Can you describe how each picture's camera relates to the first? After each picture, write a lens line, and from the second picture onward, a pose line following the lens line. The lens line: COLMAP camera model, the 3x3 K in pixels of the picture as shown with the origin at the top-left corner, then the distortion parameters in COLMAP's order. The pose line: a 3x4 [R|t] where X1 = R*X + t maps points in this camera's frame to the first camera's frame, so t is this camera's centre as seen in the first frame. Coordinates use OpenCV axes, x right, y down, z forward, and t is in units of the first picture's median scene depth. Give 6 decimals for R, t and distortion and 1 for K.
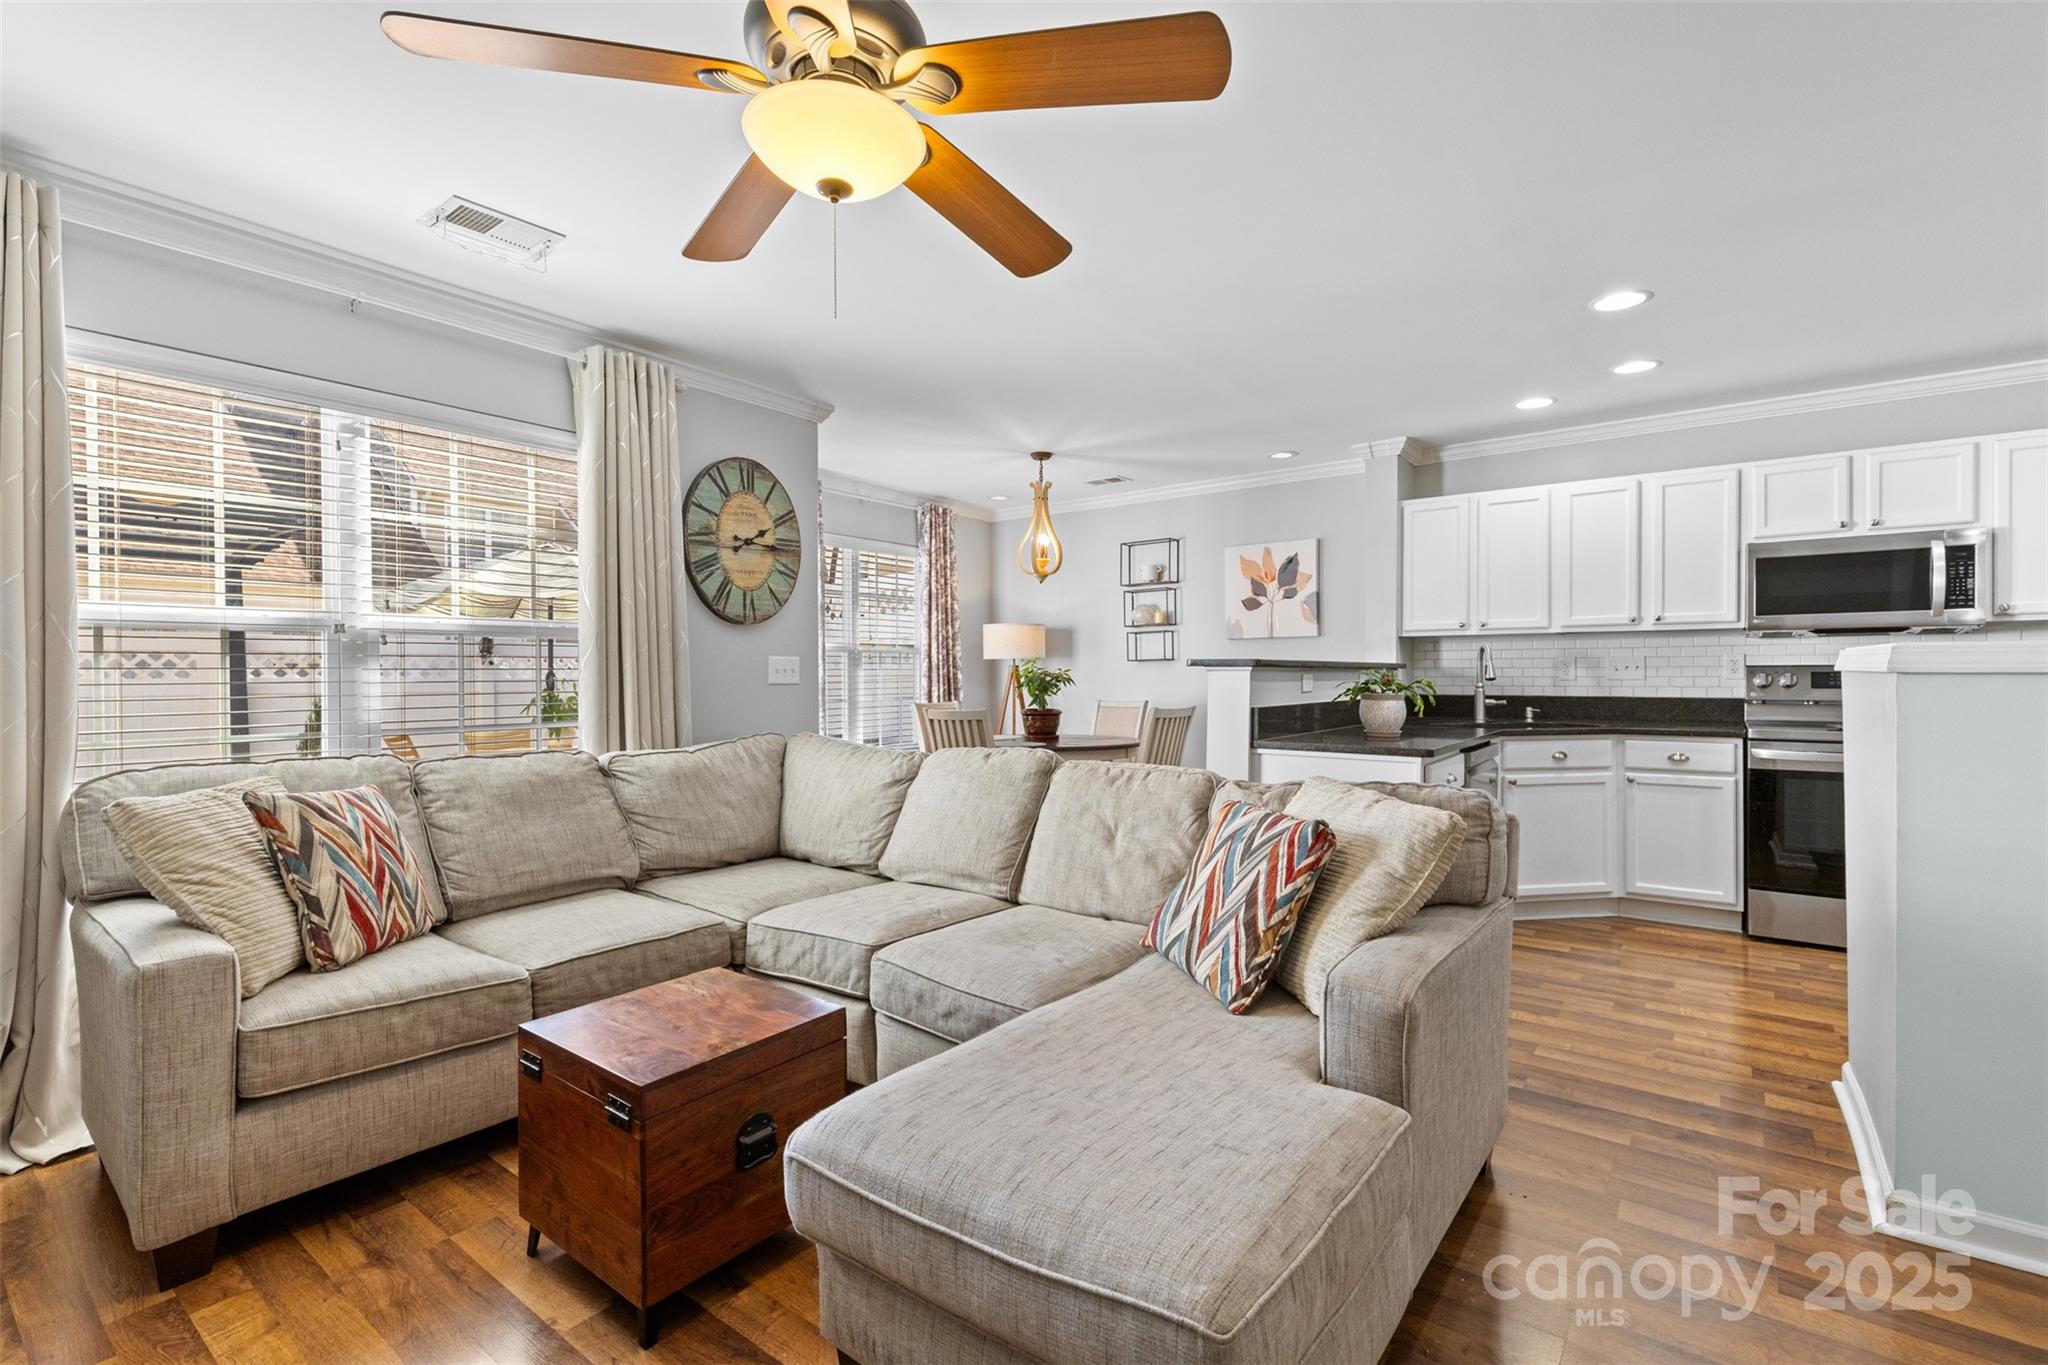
lens RADIAL K [[916.0, 0, 1014.9], [0, 916.0, 682.8], [0, 0, 1]] dist [0.005550, -0.000463]
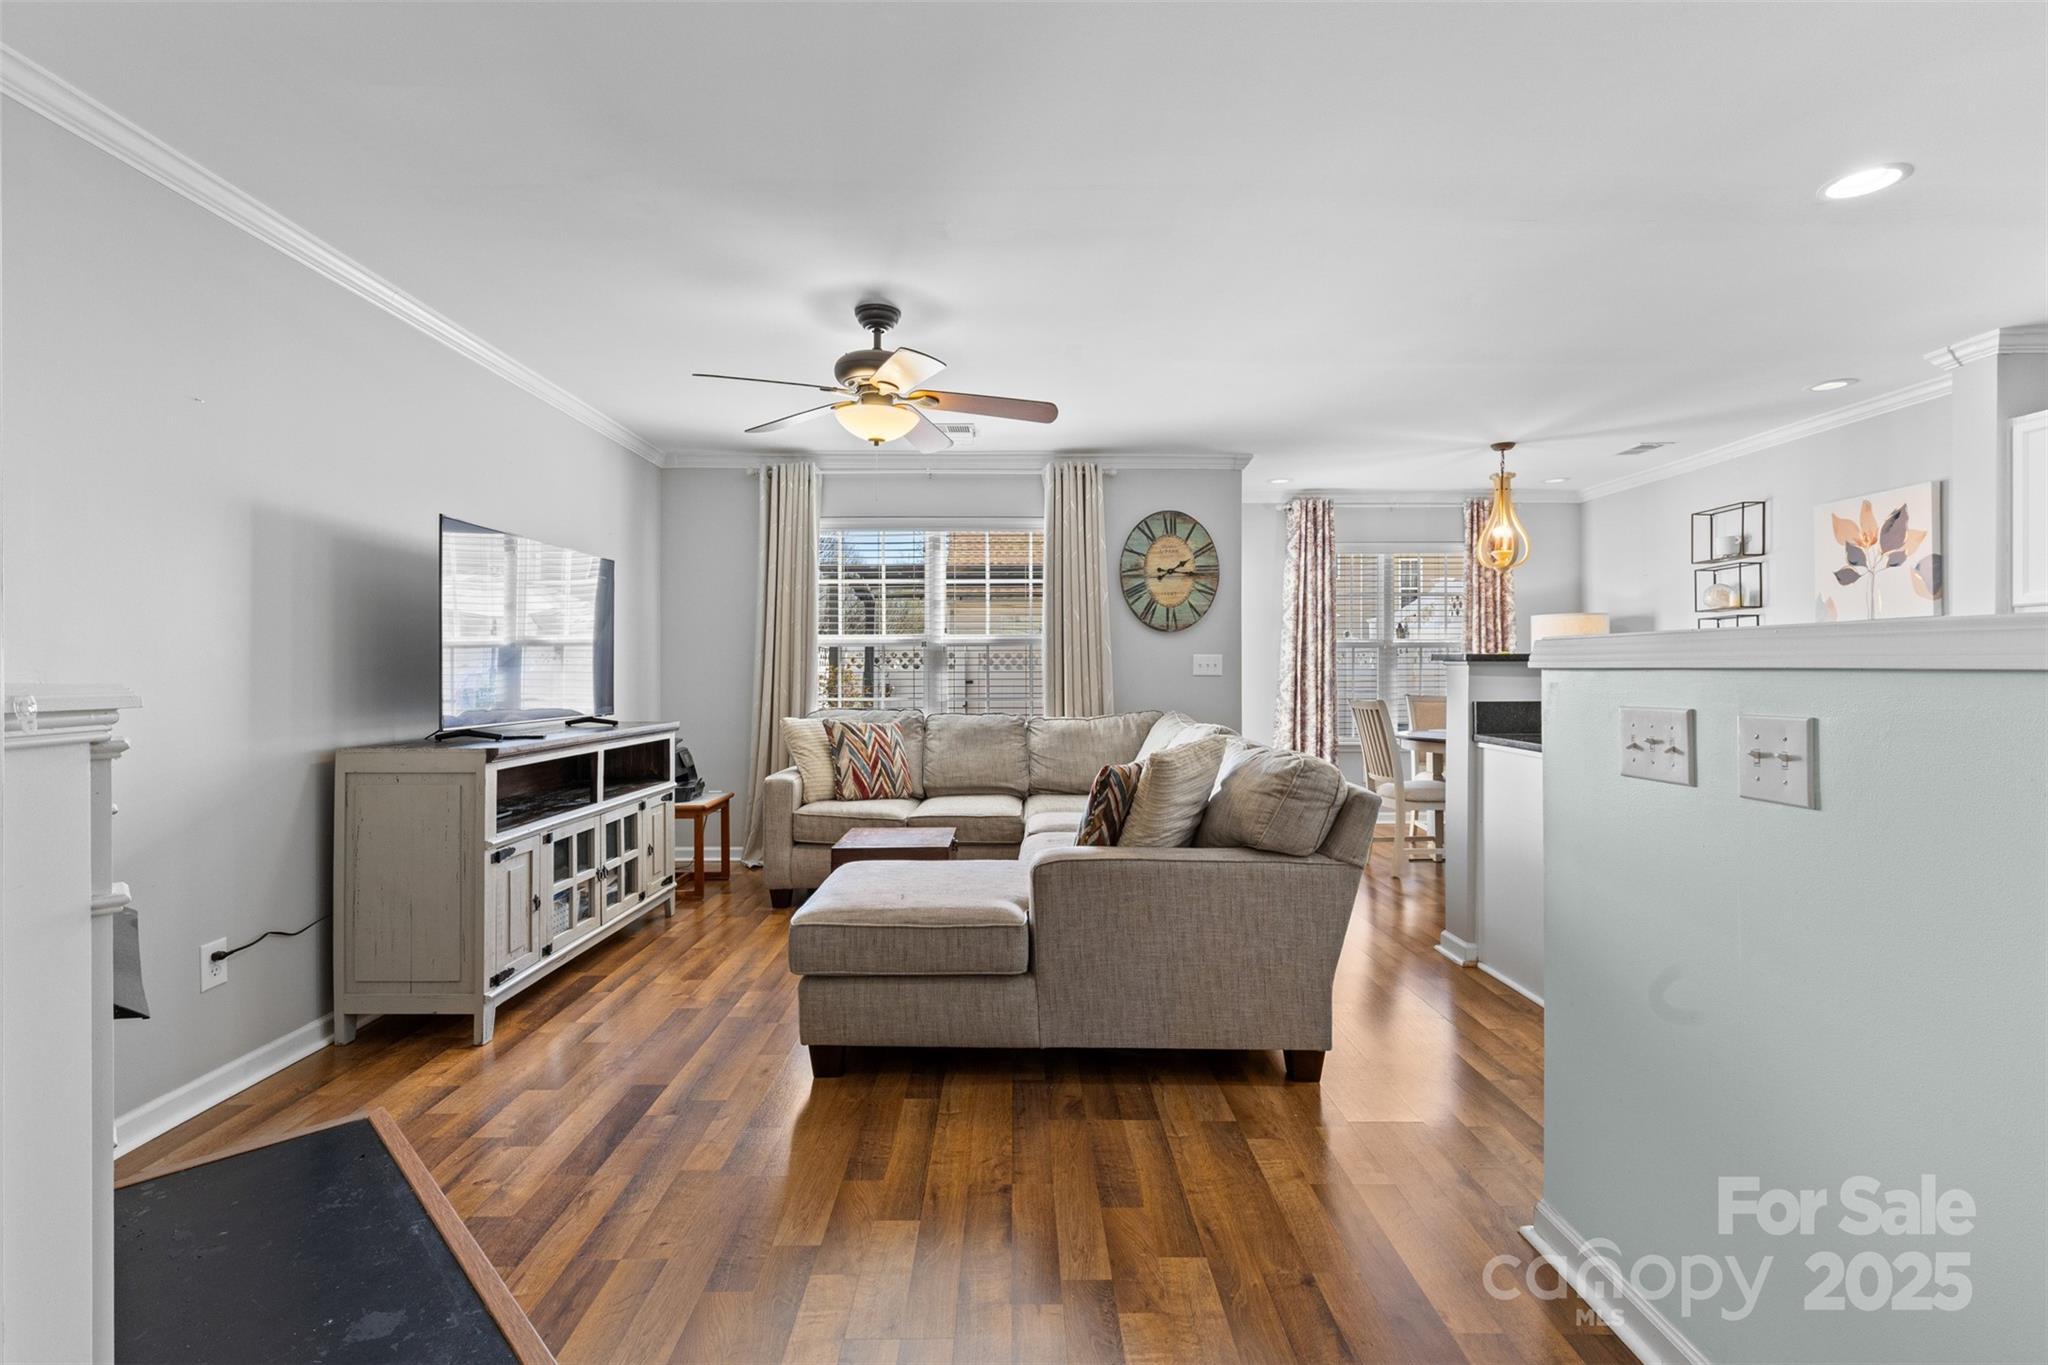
lens RADIAL K [[917.5, 0, 1020.4], [0, 917.5, 673.7], [0, 0, 1]] dist [0.001416, 0.000237]
pose [[0.617953, 0.006369, -0.786189, 0.634412], [-0.007156, 0.999971, 0.002475, -0.002678], [0.786182, 0.004097, 0.617981, -0.021636]]
